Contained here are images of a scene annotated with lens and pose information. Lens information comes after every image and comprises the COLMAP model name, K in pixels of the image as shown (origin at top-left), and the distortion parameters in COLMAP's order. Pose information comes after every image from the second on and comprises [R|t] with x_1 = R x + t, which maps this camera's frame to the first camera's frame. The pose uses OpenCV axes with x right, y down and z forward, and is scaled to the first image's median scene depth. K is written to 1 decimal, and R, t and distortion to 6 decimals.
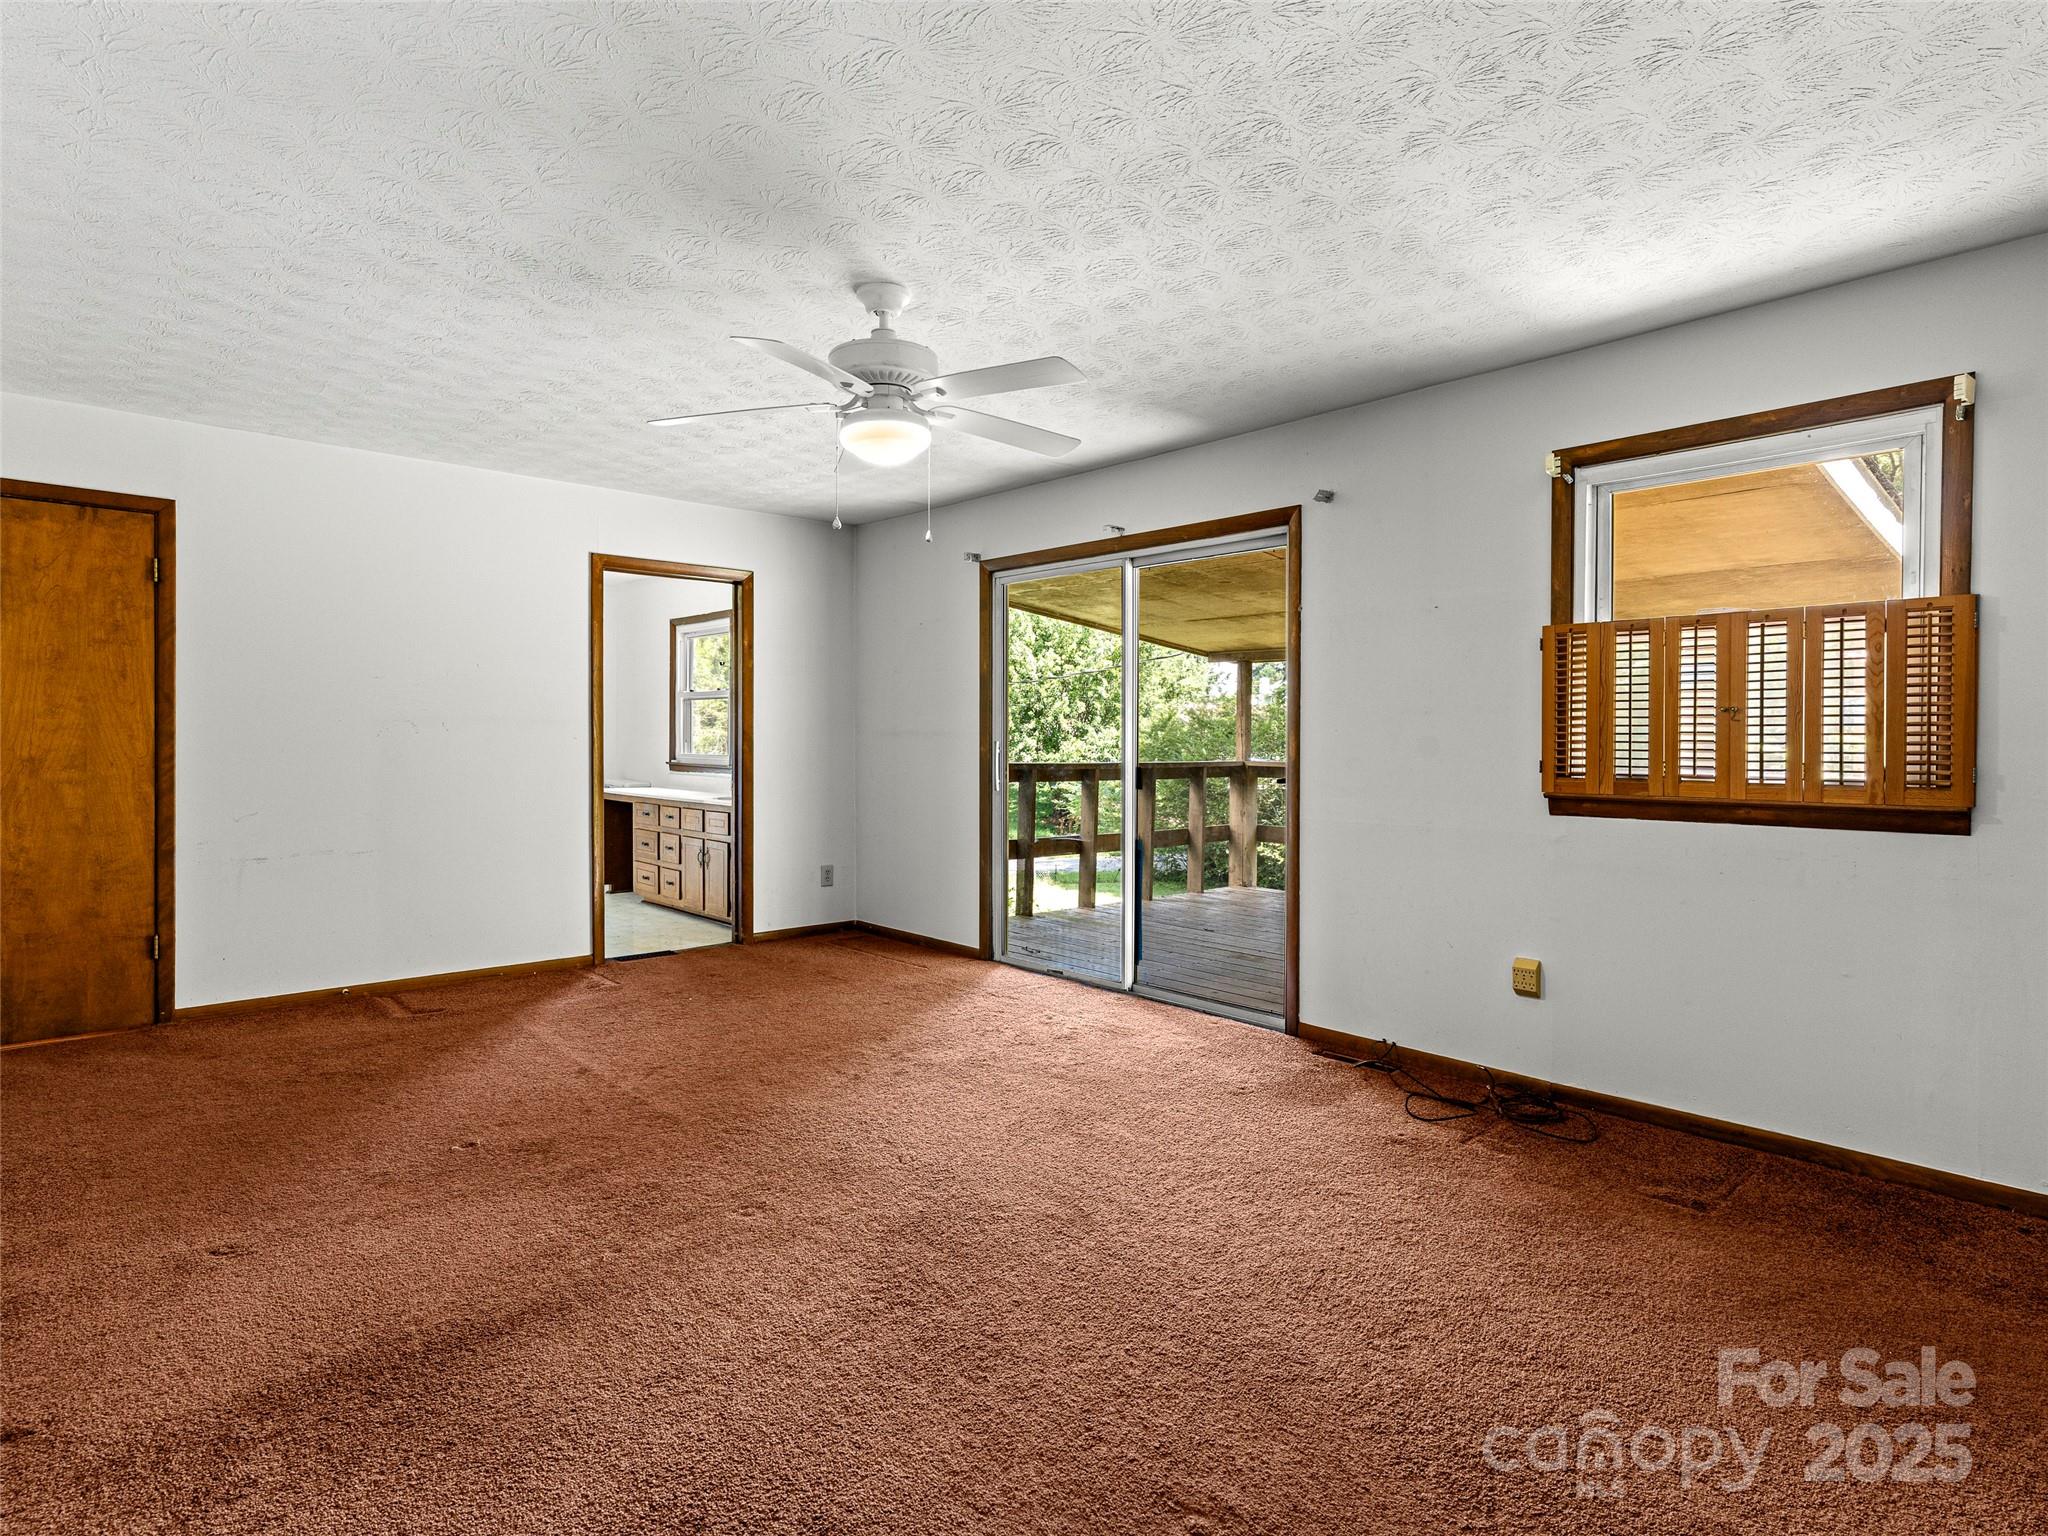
lens RADIAL K [[1108.5, 0, 1031.7], [0, 1108.5, 774.6], [0, 0, 1]] dist [0.000943, 0.000557]
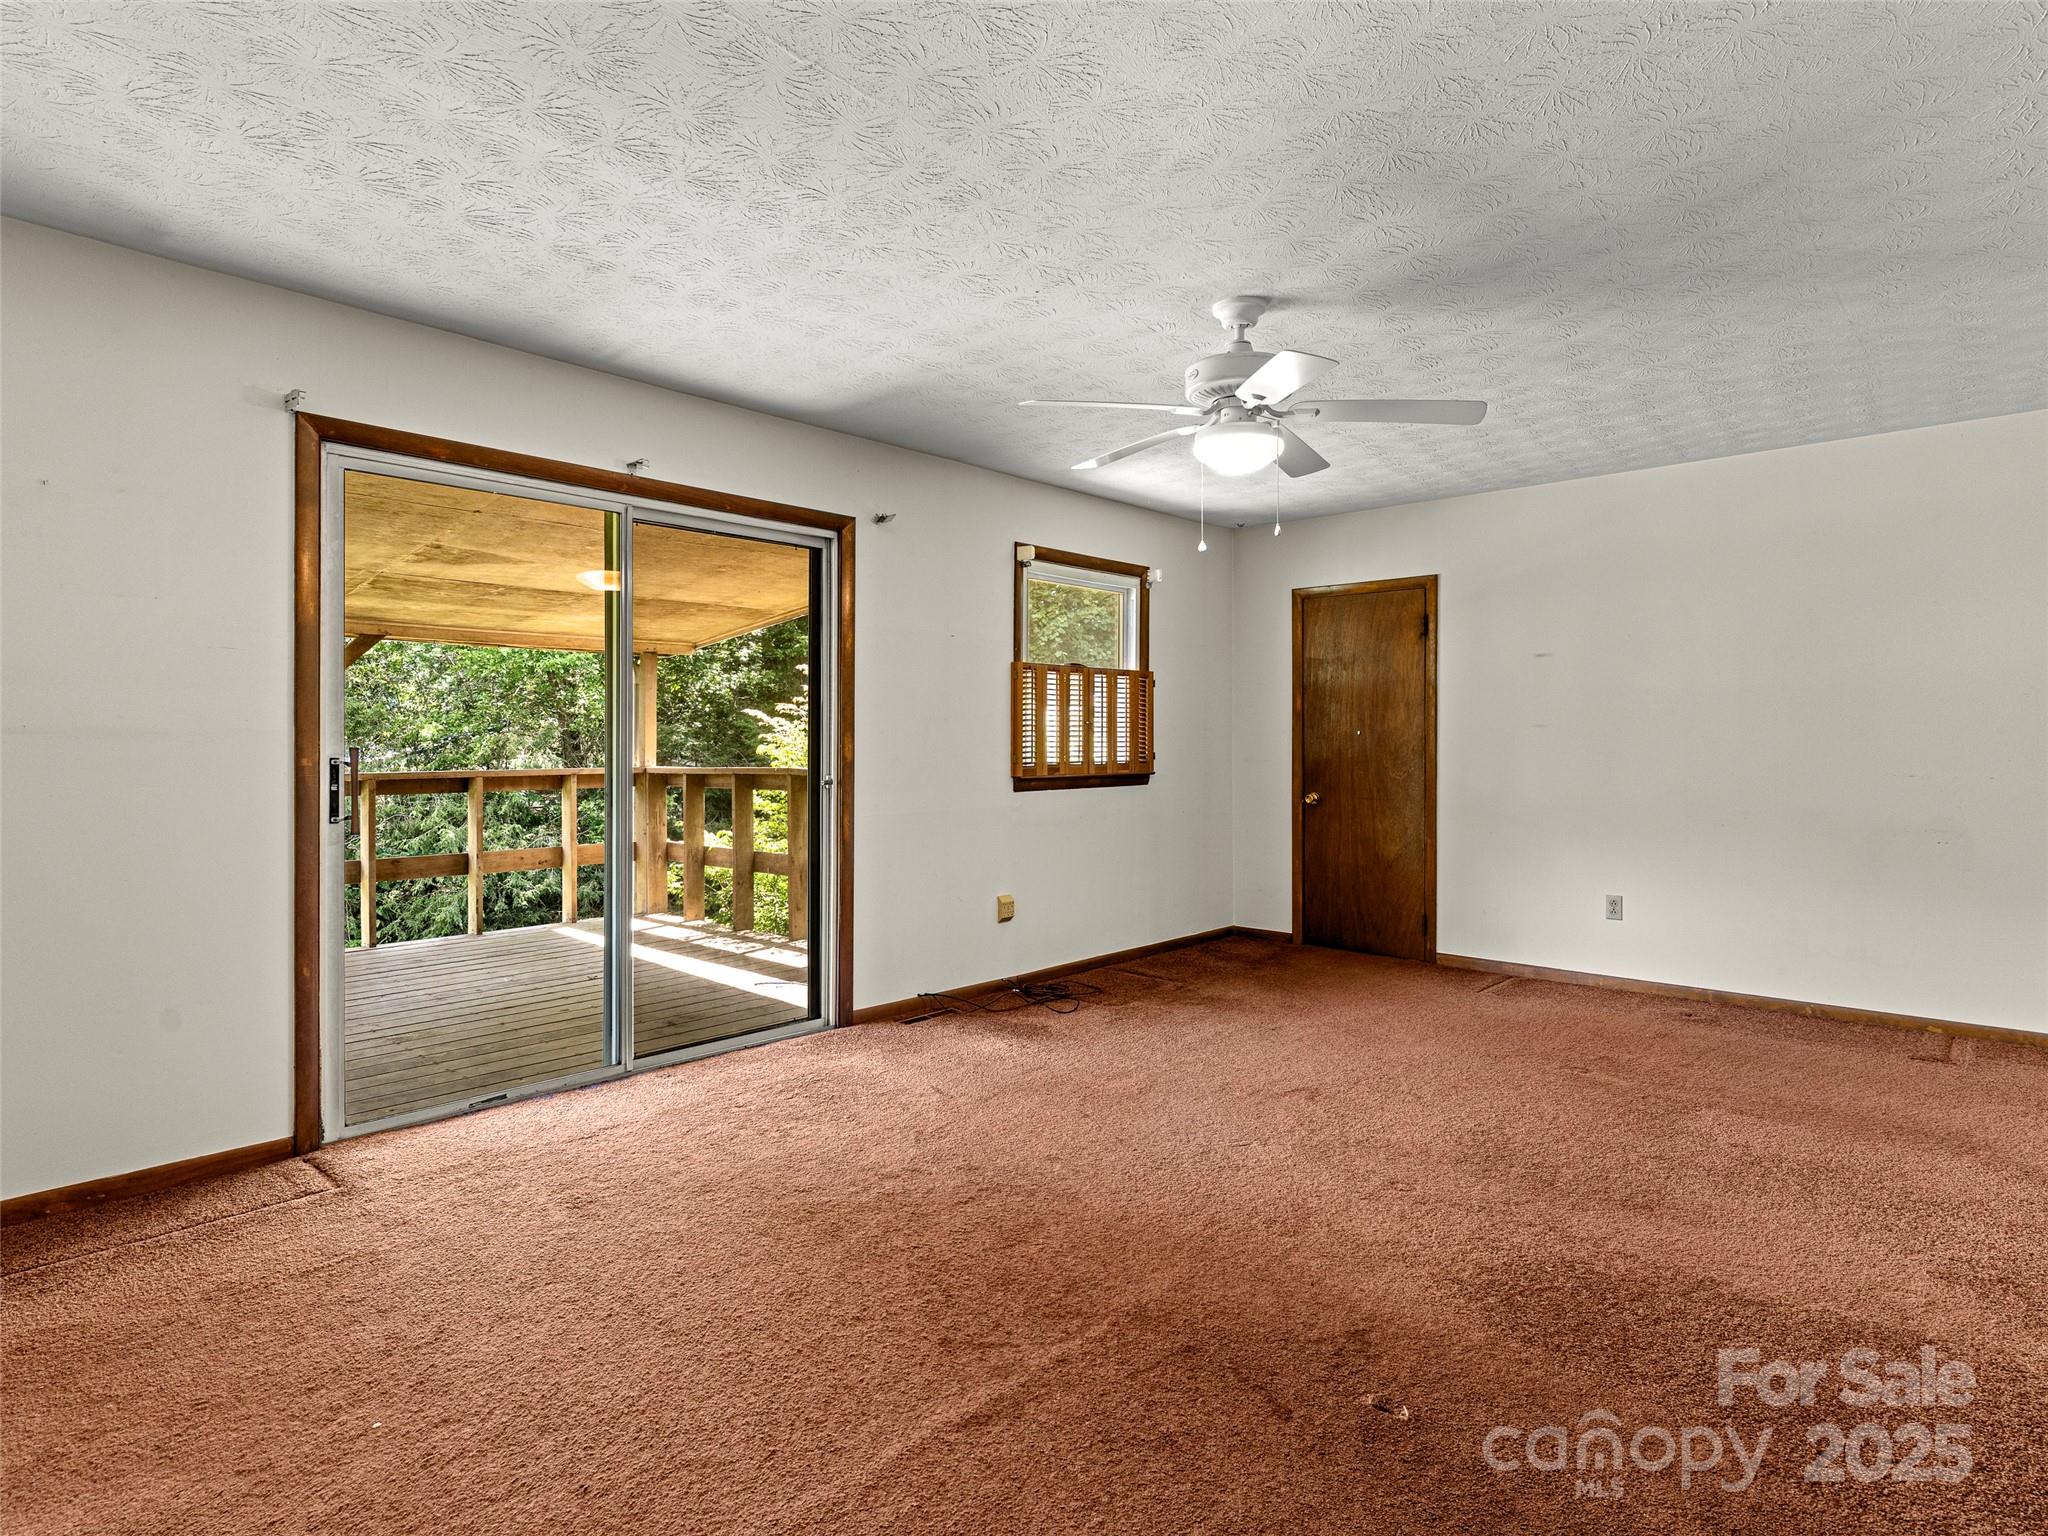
lens RADIAL K [[1108.5, 0, 1031.7], [0, 1108.5, 774.6], [0, 0, 1]] dist [0.000943, 0.000557]
pose [[-0.085933, -0.039540, 0.995516, -0.978501], [0.030107, 0.998653, 0.042263, -0.047393], [-0.995846, 0.033604, -0.084627, 1.105070]]
